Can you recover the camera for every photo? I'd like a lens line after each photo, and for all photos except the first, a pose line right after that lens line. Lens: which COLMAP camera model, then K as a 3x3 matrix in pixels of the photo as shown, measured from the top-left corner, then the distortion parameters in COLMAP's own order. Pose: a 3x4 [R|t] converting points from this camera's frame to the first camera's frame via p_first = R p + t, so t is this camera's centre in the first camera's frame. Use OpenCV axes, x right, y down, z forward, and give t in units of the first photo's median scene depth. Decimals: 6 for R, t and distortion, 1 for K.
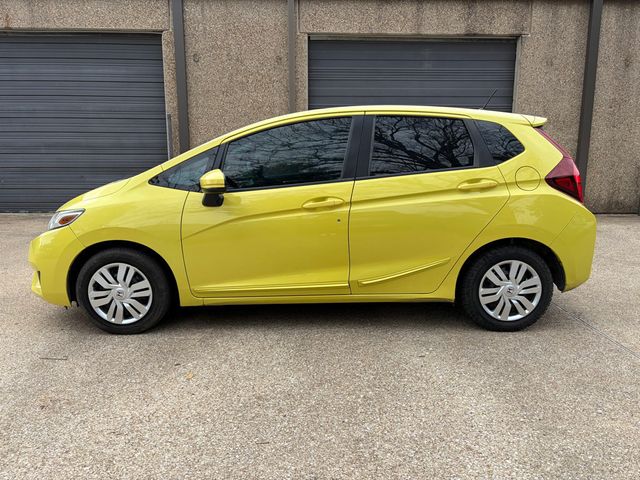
lens RADIAL K [[485.5, 0, 320.0], [0, 485.5, 240.0], [0, 0, 1]] dist [0.032201, -0.007661]
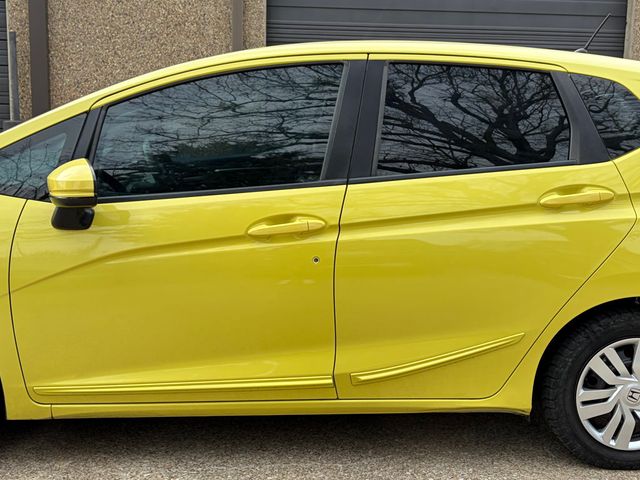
lens RADIAL K [[832.7, 0, 320.0], [0, 832.7, 240.0], [0, 0, 1]] dist [0.159157, -0.486519]
pose [[0.999051, 0.015993, 0.040509, 0.006262], [-0.015689, 0.999846, -0.007821, -0.053088], [-0.040628, 0.007178, 0.999149, 0.090297]]
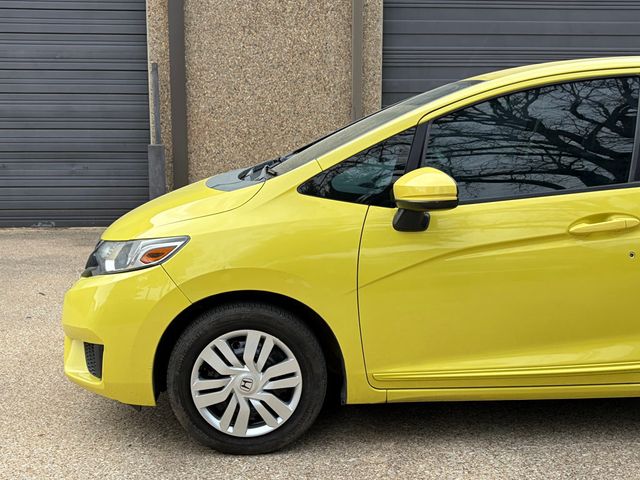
lens RADIAL K [[780.5, 0, 320.0], [0, 780.5, 240.0], [0, 0, 1]] dist [0.177876, -0.502019]
pose [[0.999497, -0.003013, 0.031572, -0.347650], [0.003874, 0.999622, -0.027234, -0.032447], [-0.031478, 0.027342, 0.999130, 0.069891]]
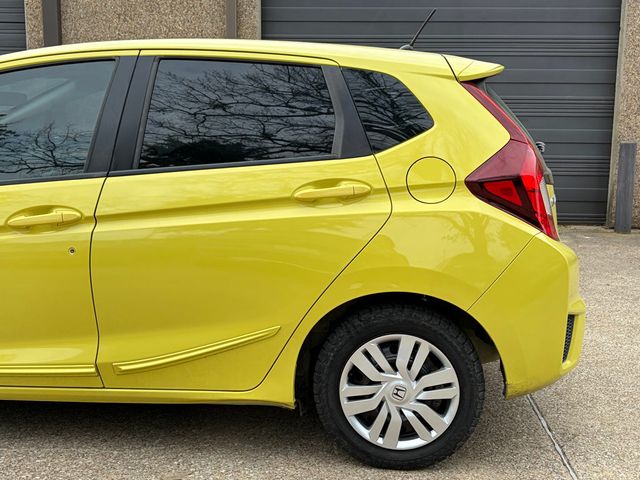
lens RADIAL K [[780.5, 0, 320.0], [0, 780.5, 240.0], [0, 0, 1]] dist [0.177876, -0.502019]
pose [[0.994906, 0.026376, -0.097291, 0.384961], [-0.028003, 0.999489, -0.015396, -0.044655], [0.096836, 0.018042, 0.995137, 0.147064]]
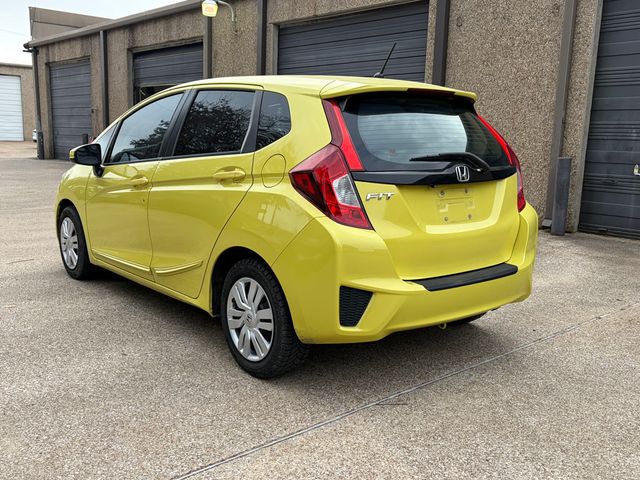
lens RADIAL K [[632.4, 0, 320.0], [0, 632.4, 240.0], [0, 0, 1]] dist [0.111017, -0.225432]
pose [[0.622065, 0.147169, -0.769010, 1.190790], [-0.167483, 0.984454, 0.052919, -0.084693], [0.764843, 0.095877, 0.637043, 0.455950]]
